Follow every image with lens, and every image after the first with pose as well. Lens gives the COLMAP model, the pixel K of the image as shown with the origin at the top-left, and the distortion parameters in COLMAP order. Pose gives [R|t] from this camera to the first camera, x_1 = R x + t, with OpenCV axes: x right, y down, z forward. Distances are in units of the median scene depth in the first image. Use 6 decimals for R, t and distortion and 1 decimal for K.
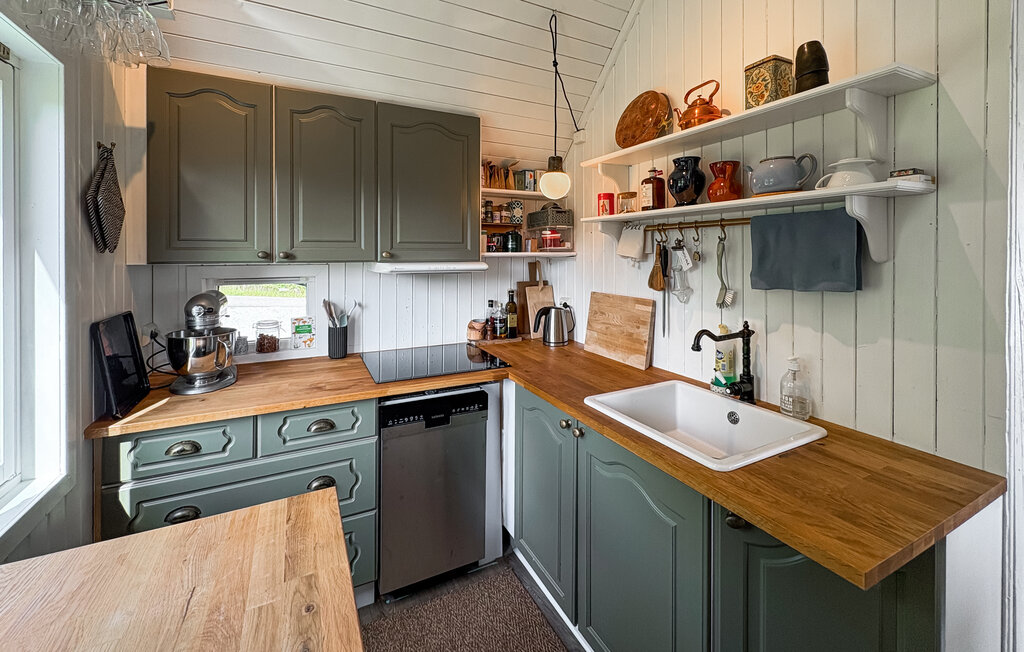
lens RADIAL K [[419.6, 0, 511.7], [0, 419.6, 259.4], [0, 0, 1]] dist [-0.000937, -0.000221]
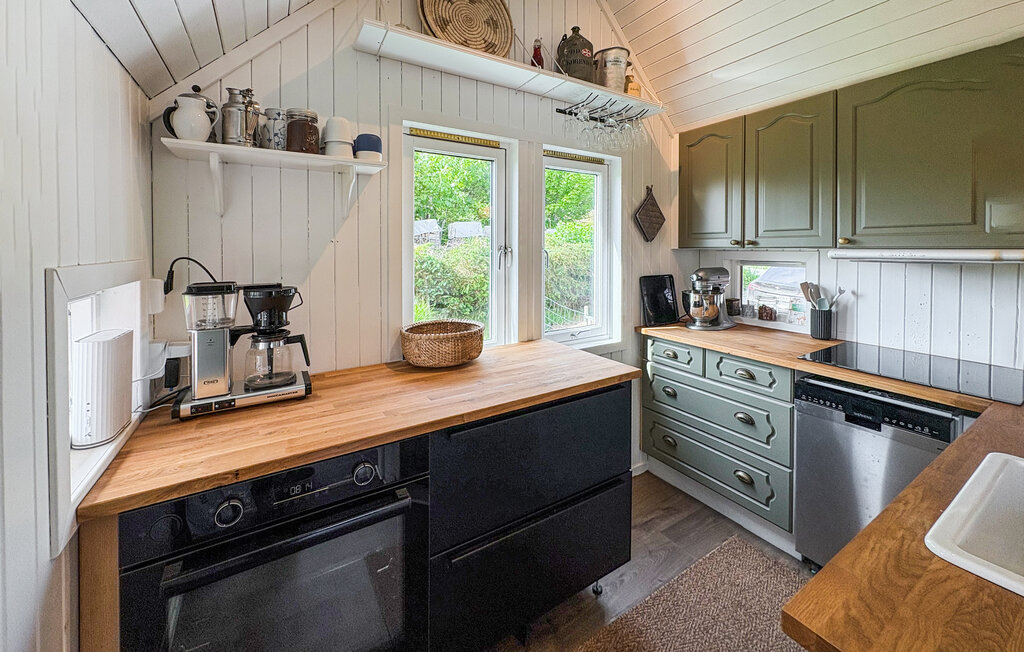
lens RADIAL K [[396.3, 0, 511.5], [0, 396.3, 252.6], [0, 0, 1]] dist [0.000238, 0.000010]
pose [[0.083759, 0.012902, -0.996402, 0.685284], [-0.011993, 0.999857, 0.011939, 0.016841], [0.996414, 0.010950, 0.083902, 0.171197]]
